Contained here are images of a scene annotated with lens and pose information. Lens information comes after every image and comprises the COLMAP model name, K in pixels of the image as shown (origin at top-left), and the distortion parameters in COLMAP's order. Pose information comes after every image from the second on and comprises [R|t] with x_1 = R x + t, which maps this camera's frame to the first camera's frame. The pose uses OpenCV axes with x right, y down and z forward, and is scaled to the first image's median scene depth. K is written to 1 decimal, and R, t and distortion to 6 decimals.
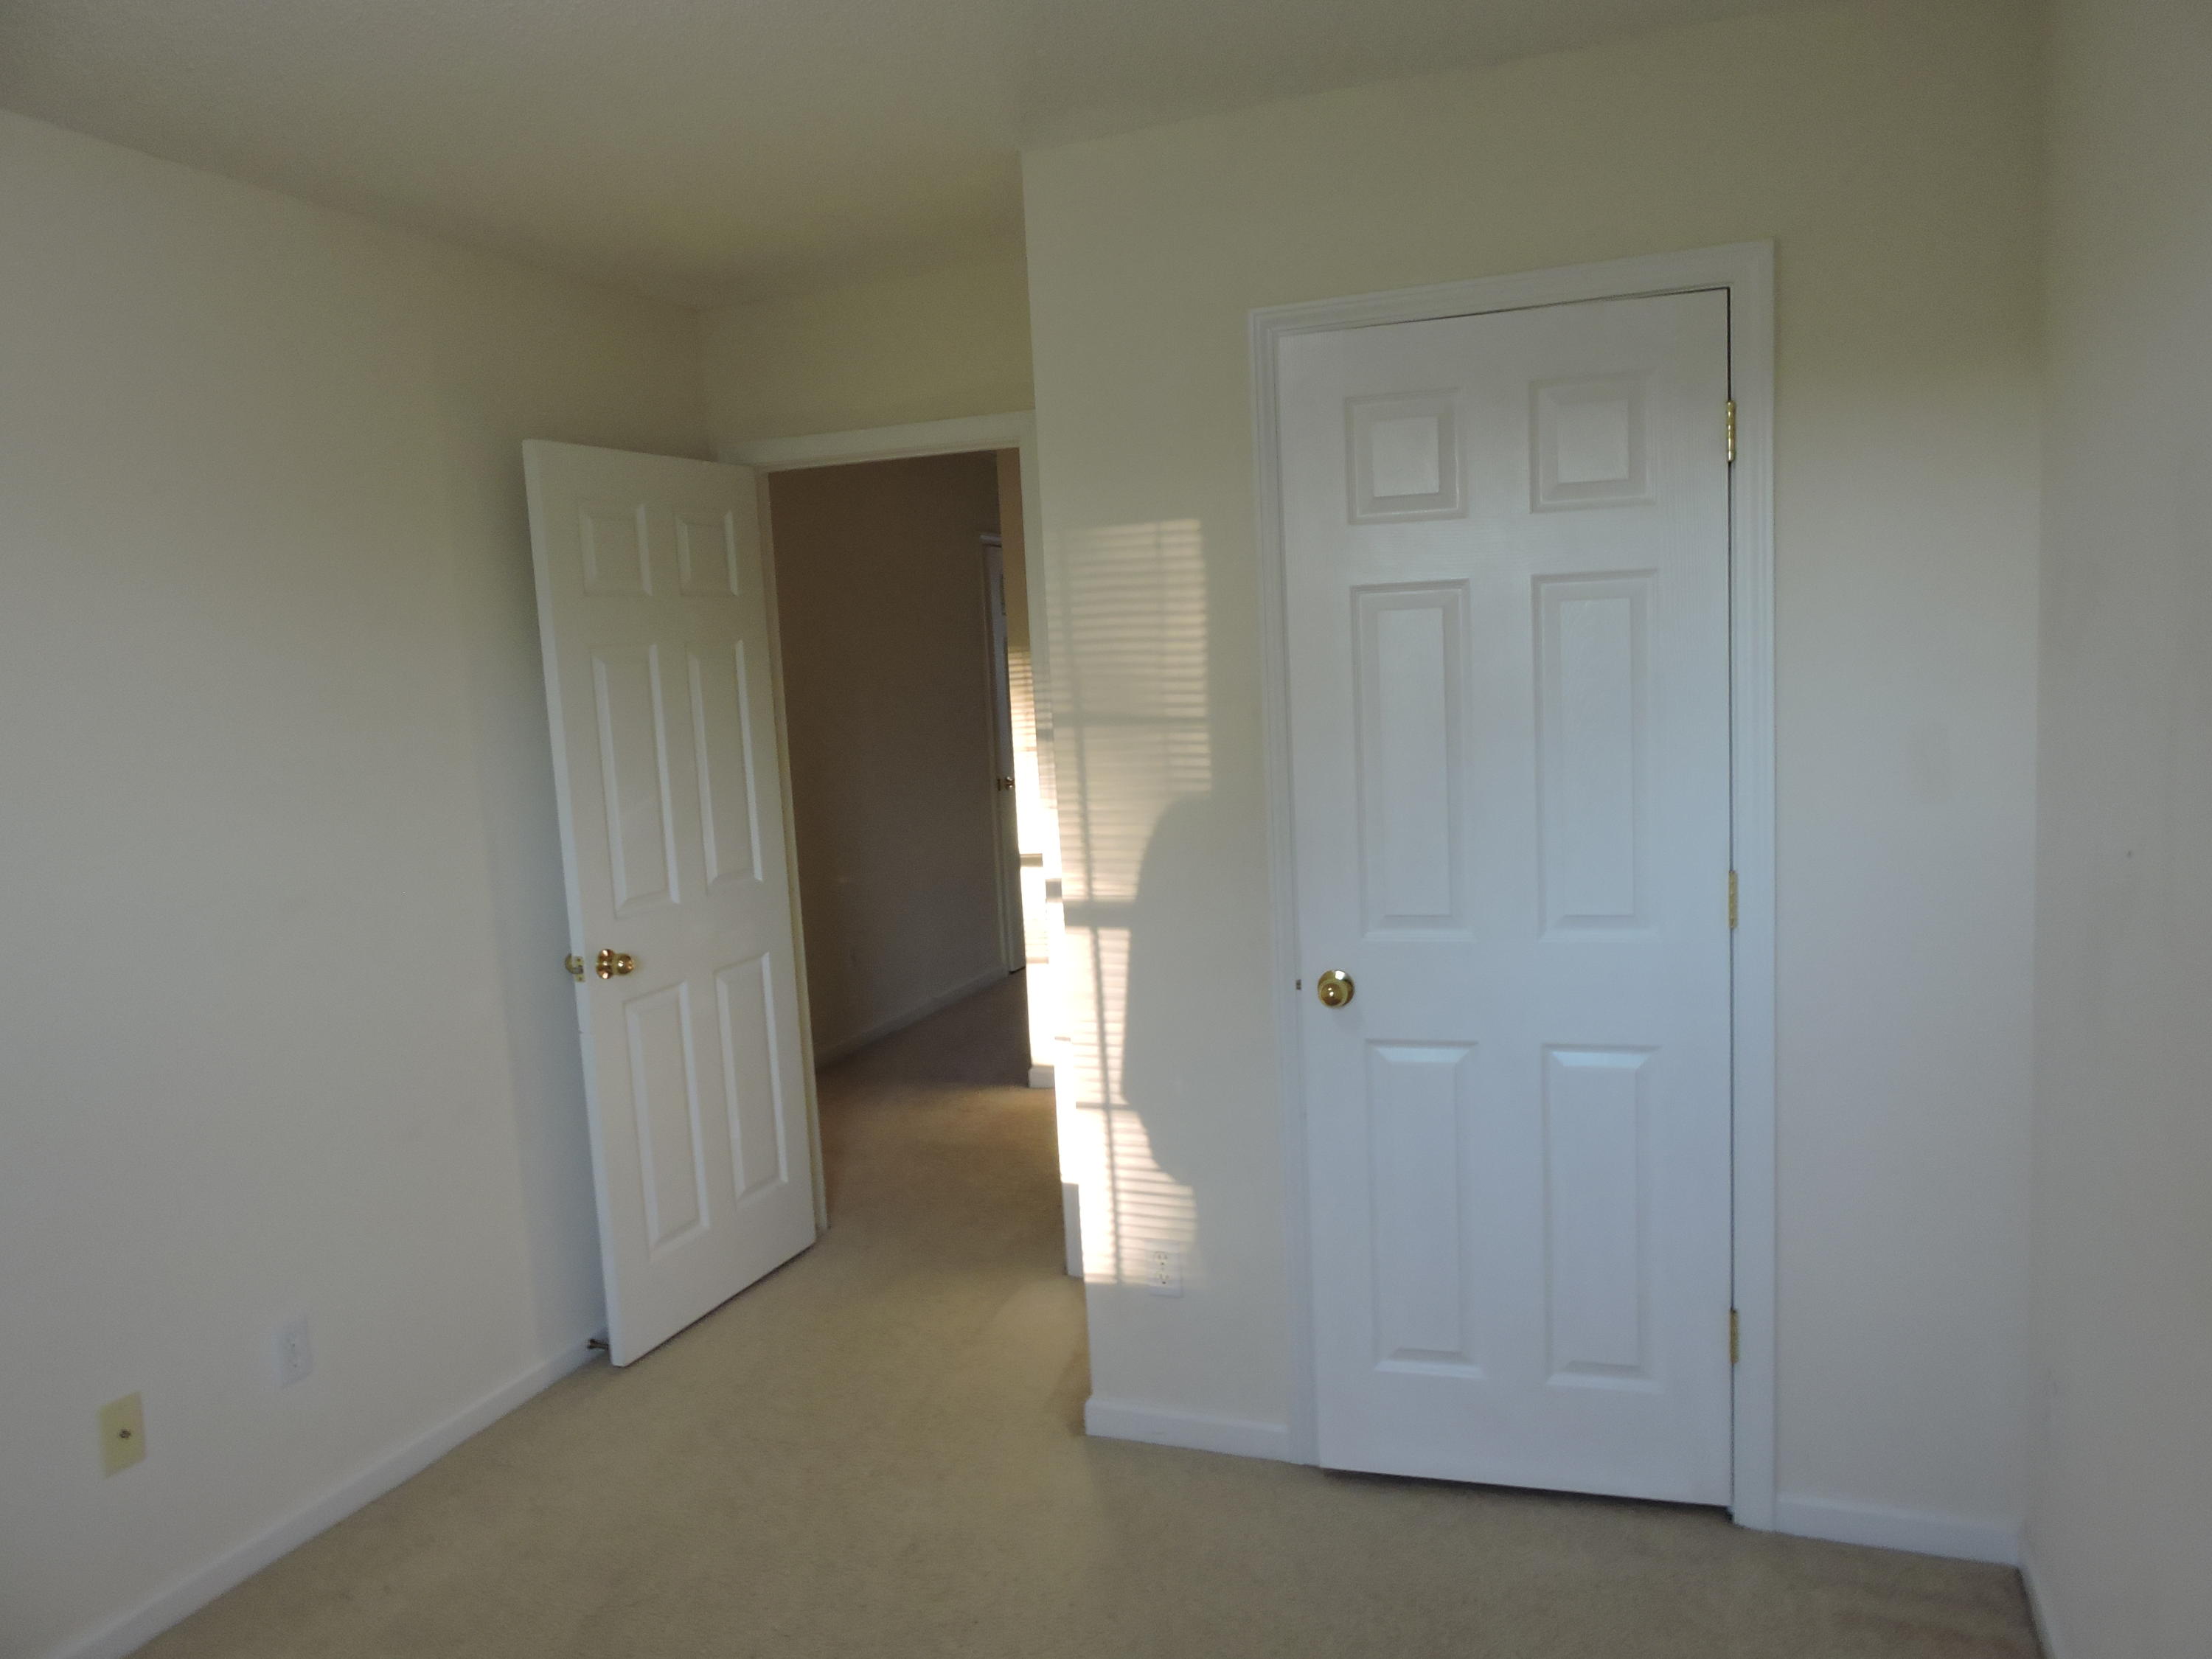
lens RADIAL K [[1577.6, 0, 1117.0], [0, 1577.6, 840.0], [0, 0, 1]] dist [-0.003021, 0.001190]
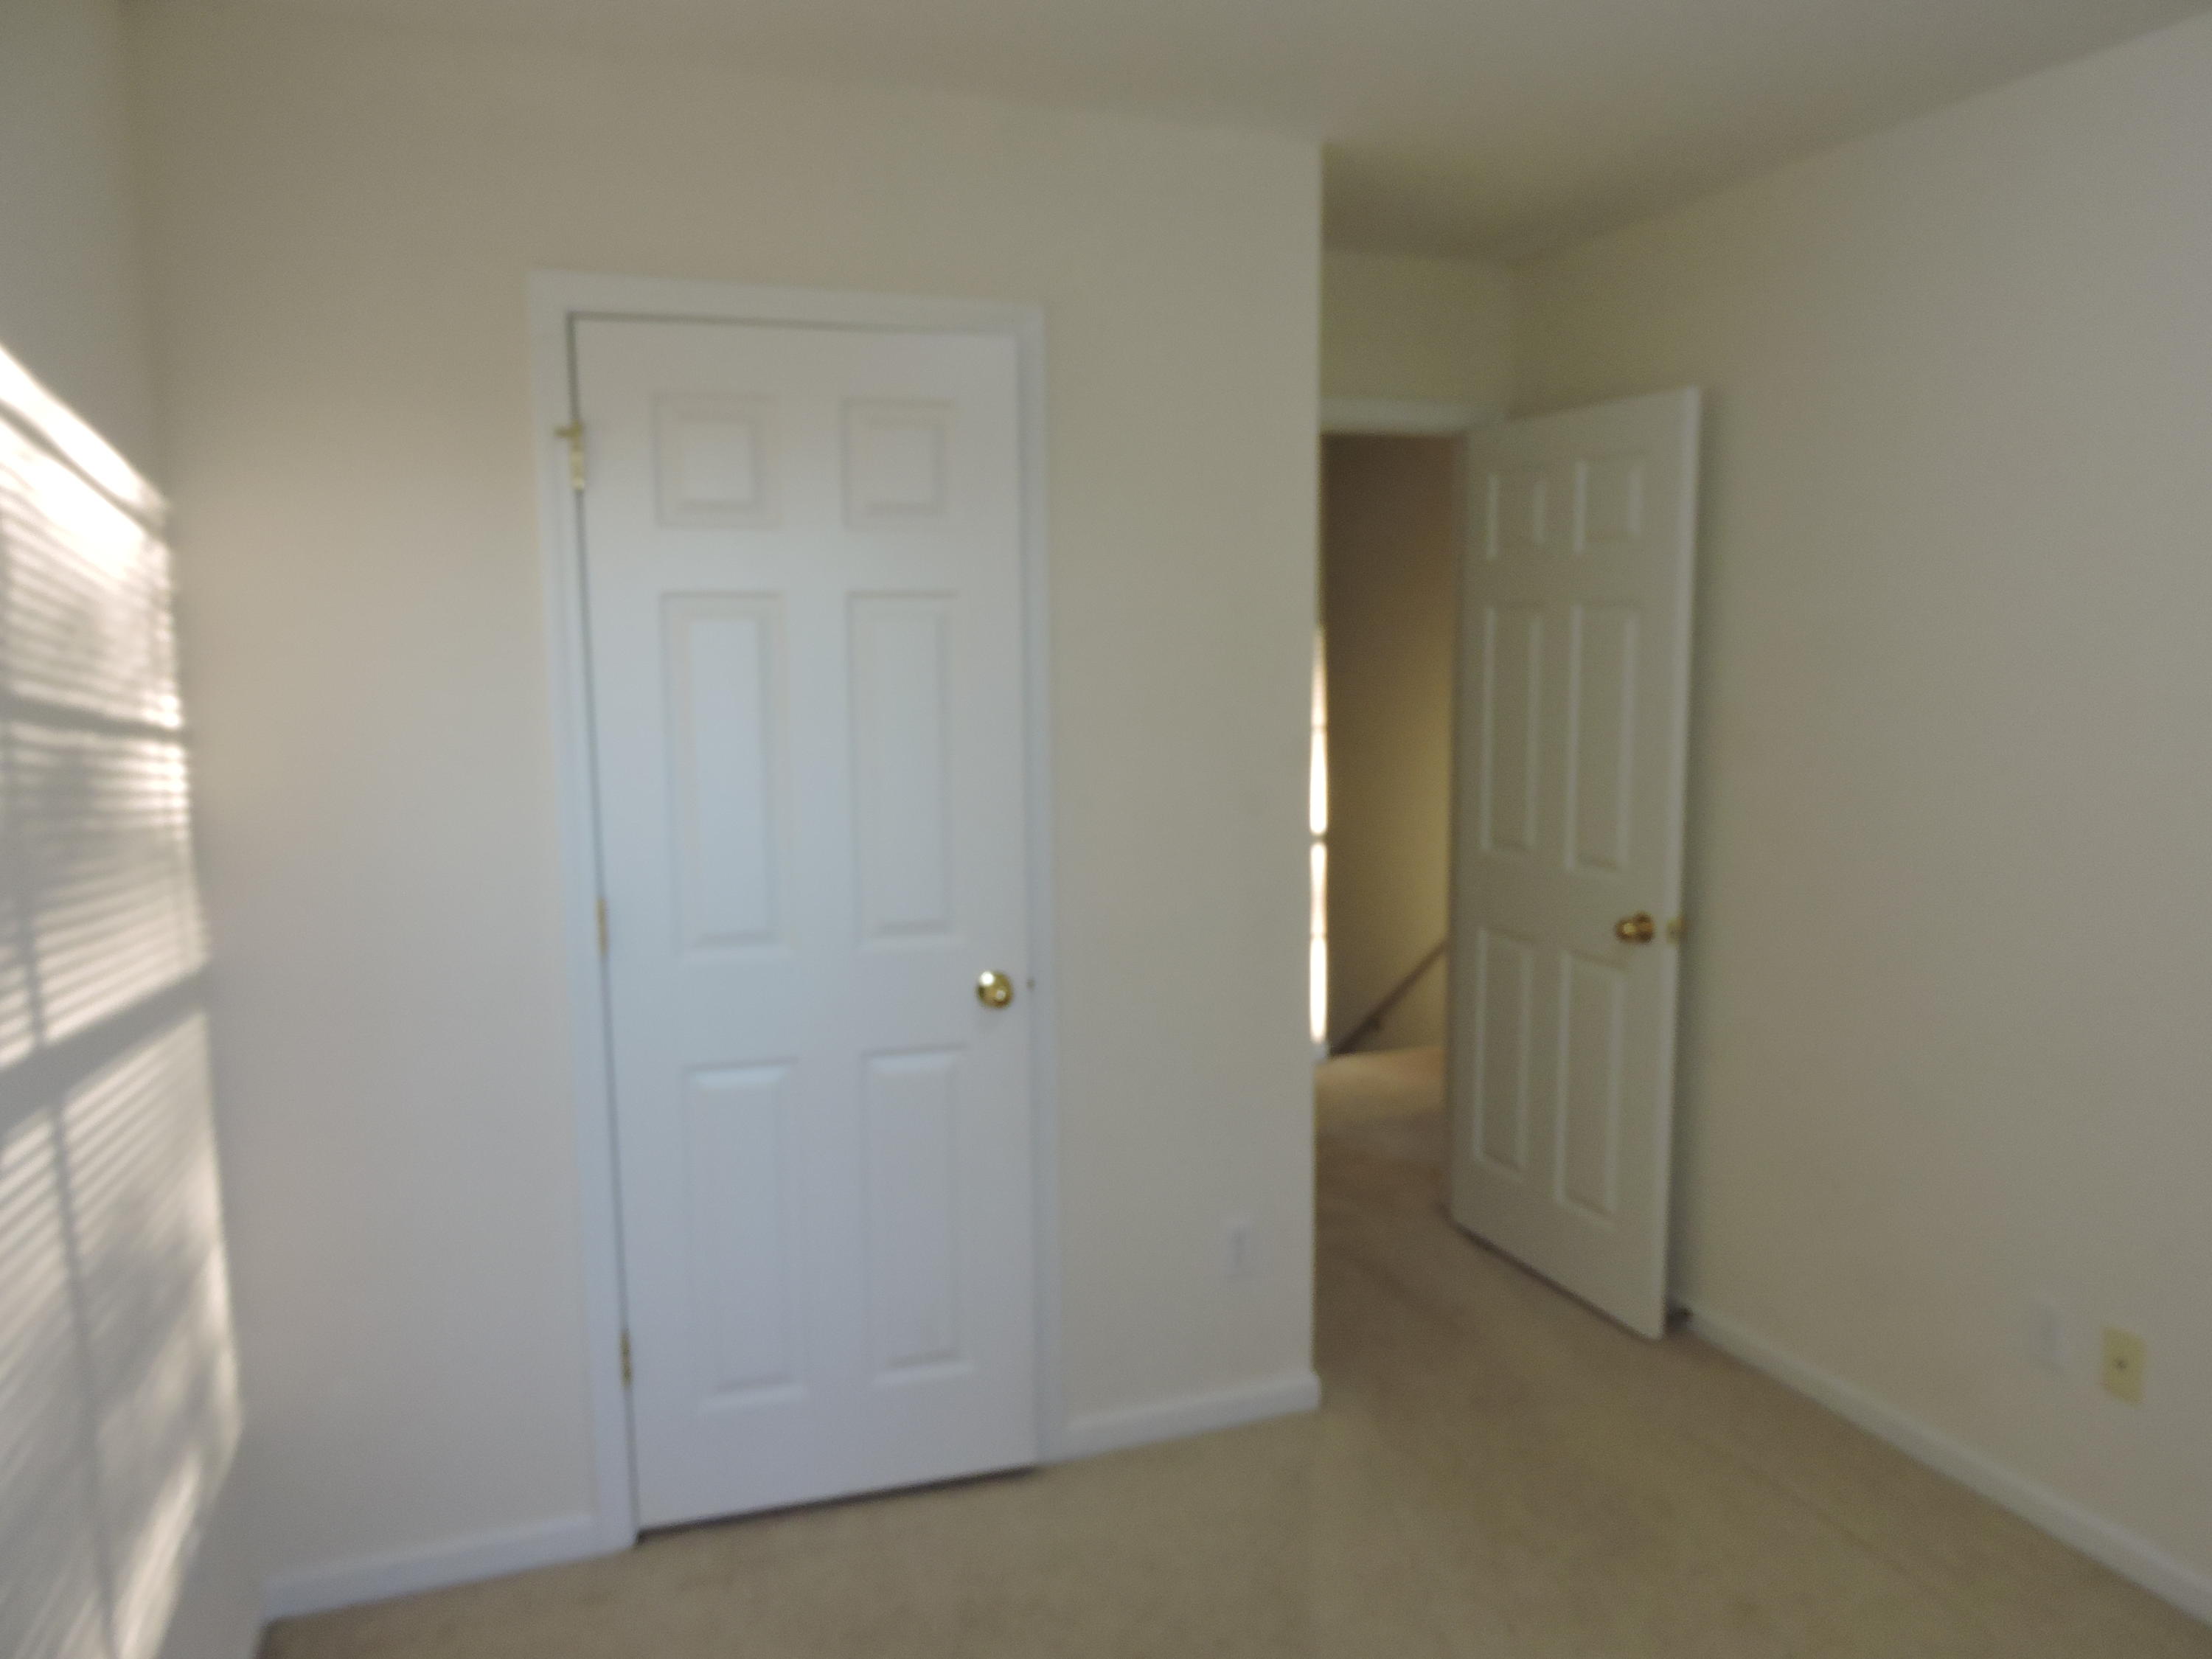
lens RADIAL K [[1605.8, 0, 1107.8], [0, 1605.8, 881.6], [0, 0, 1]] dist [0.000834, 0.001014]
pose [[0.815019, -0.031205, 0.578593, -0.192224], [0.025763, 0.999513, 0.017615, 0.003179], [-0.578861, 0.000549, 0.815426, 0.061180]]
